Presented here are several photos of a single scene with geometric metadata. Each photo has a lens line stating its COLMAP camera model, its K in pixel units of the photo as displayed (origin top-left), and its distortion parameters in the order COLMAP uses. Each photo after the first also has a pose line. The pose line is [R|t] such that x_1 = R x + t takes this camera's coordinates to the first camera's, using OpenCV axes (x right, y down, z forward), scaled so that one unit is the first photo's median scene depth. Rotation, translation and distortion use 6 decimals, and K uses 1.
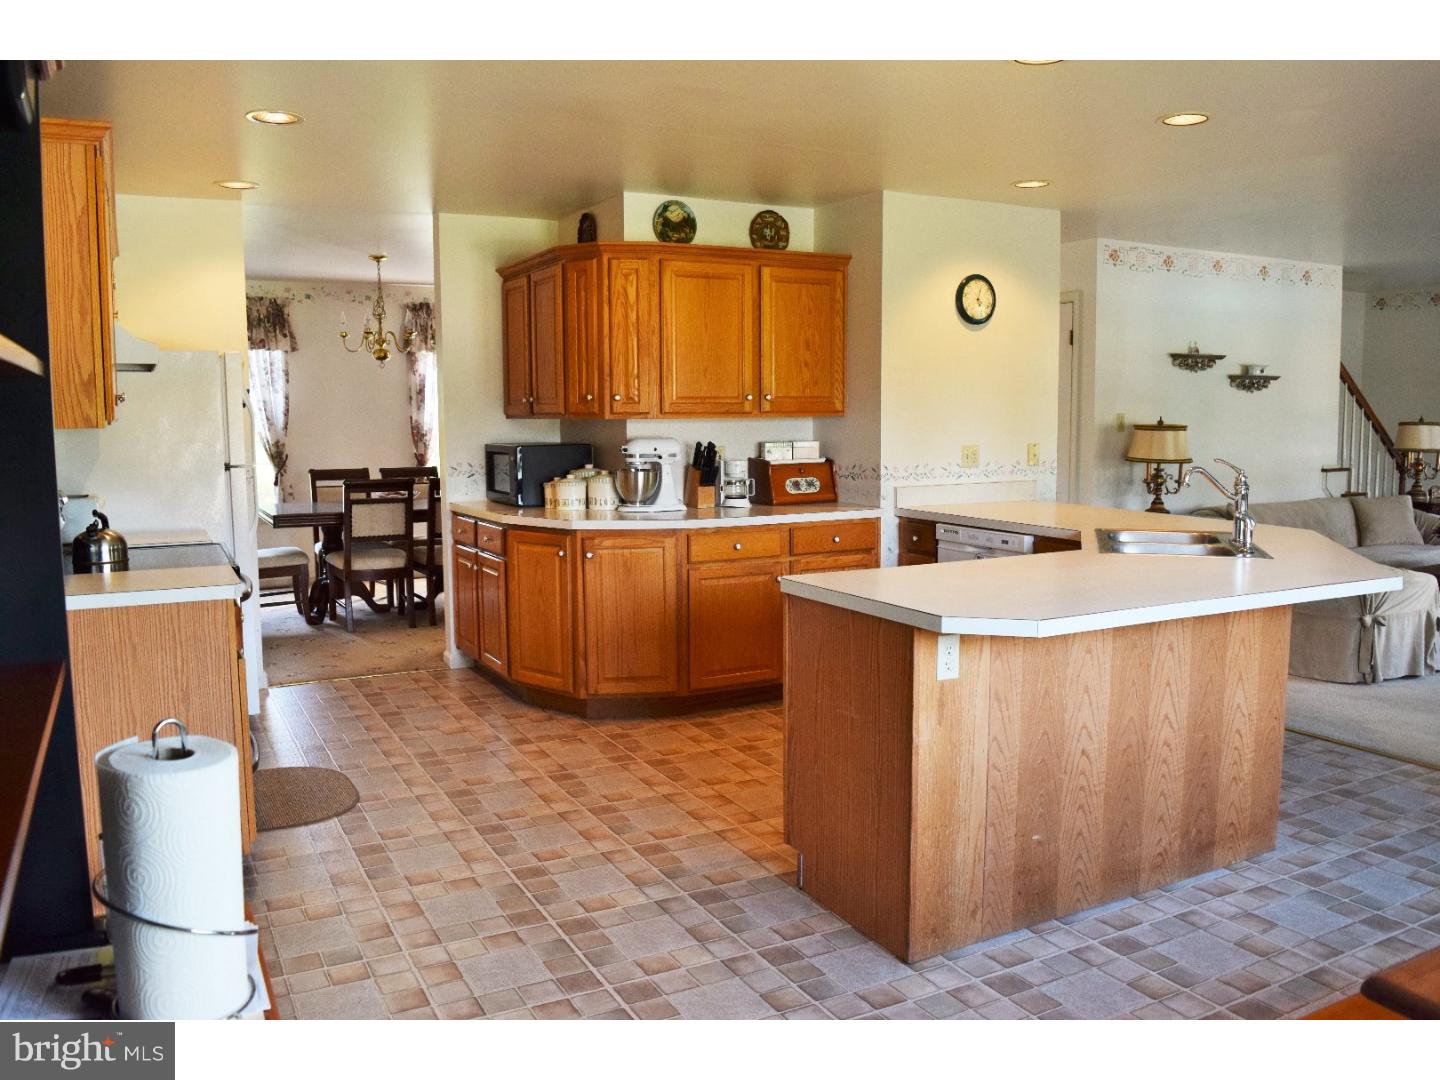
lens RADIAL K [[1113.0, 0, 716.7], [0, 1113.0, 533.4], [0, 0, 1]] dist [-0.082299, 0.010052]
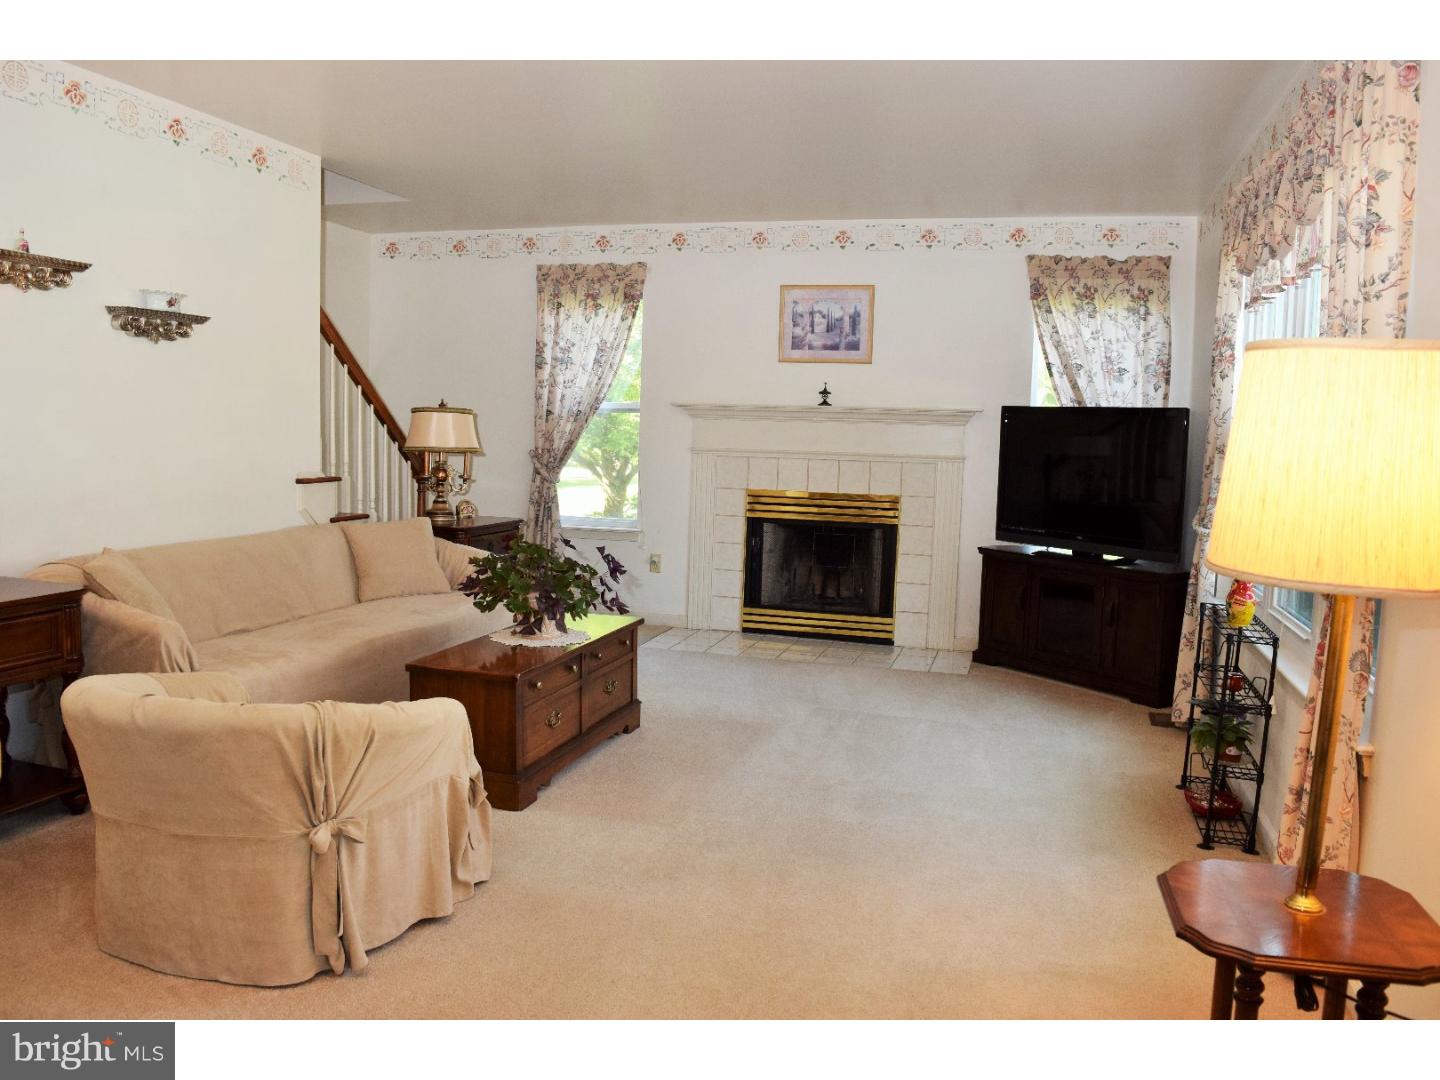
lens RADIAL K [[1113.0, 0, 716.7], [0, 1113.0, 533.4], [0, 0, 1]] dist [-0.082299, 0.010052]
pose [[0.695035, -0.041932, 0.717752, 0.324171], [0.046431, 0.998832, 0.013391, -0.030593], [-0.717475, 0.024019, 0.696170, 0.467358]]
